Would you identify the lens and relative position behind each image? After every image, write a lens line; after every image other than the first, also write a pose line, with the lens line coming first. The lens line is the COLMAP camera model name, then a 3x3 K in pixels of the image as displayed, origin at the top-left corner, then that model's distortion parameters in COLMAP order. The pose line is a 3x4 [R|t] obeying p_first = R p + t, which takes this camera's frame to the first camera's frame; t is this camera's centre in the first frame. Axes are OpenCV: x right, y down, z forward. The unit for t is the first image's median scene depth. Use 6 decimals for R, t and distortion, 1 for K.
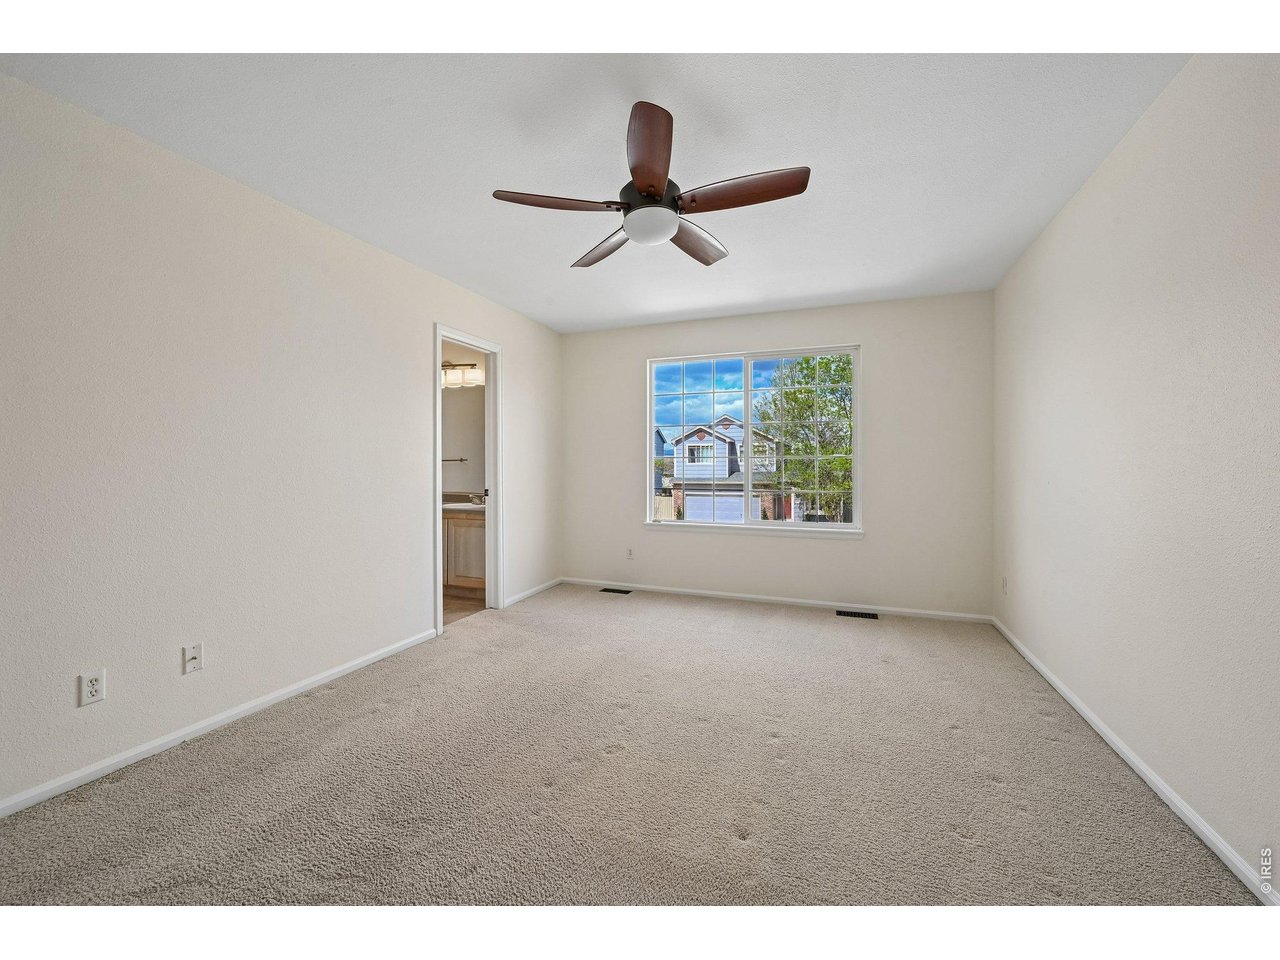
lens RADIAL K [[513.5, 0, 638.6], [0, 513.5, 484.0], [0, 0, 1]] dist [0.000855, 0.000209]
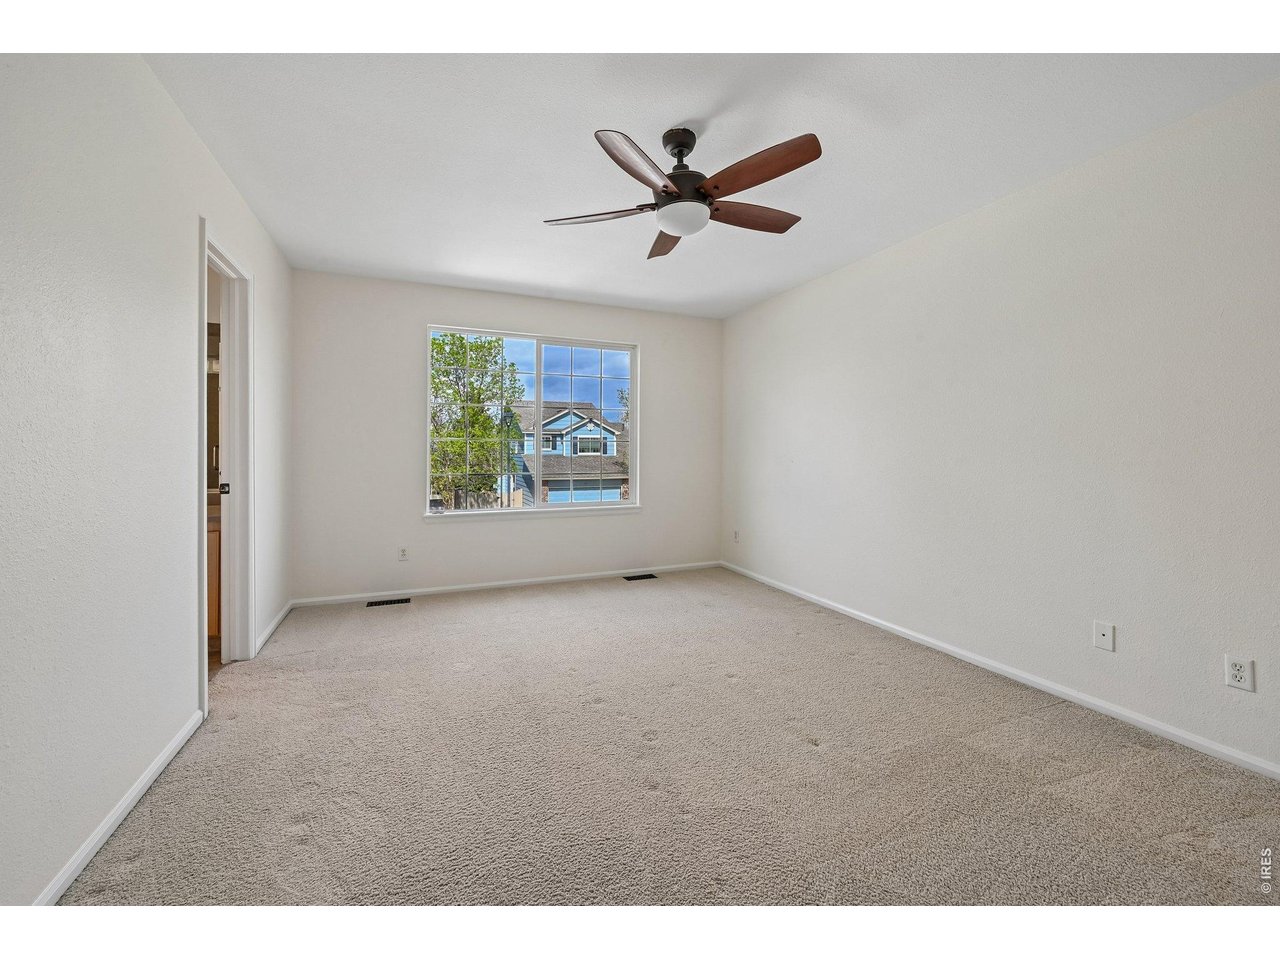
lens RADIAL K [[523.0, 0, 636.9], [0, 523.0, 467.8], [0, 0, 1]] dist [-0.000485, -0.000107]
pose [[0.716834, -0.021816, 0.696903, -0.394978], [0.021210, 0.999730, 0.009479, -0.004898], [-0.696921, 0.007986, 0.717103, 0.153137]]
